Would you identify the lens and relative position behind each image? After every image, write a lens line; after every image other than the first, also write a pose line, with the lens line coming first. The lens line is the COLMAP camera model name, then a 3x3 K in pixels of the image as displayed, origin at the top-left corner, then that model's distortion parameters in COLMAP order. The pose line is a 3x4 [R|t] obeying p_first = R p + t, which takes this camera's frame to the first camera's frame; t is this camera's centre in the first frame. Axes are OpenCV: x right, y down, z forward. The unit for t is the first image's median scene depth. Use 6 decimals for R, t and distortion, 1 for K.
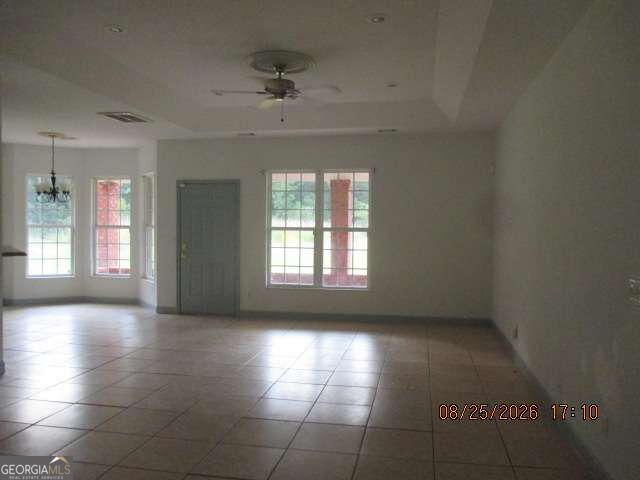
lens RADIAL K [[530.6, 0, 318.3], [0, 530.6, 242.1], [0, 0, 1]] dist [-0.009768, 0.004032]
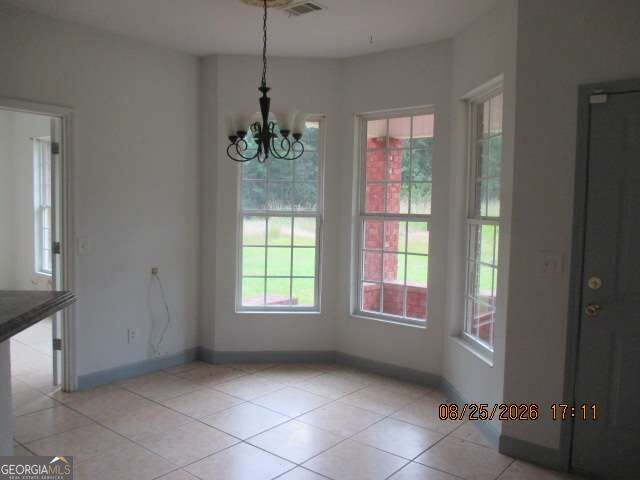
lens RADIAL K [[530.6, 0, 321.2], [0, 530.6, 244.8], [0, 0, 1]] dist [-0.009768, 0.004032]
pose [[0.880821, 0.041300, -0.471646, -0.223563], [-0.023484, 0.998773, 0.043601, -0.023439], [0.472868, -0.027329, 0.880710, 0.558865]]
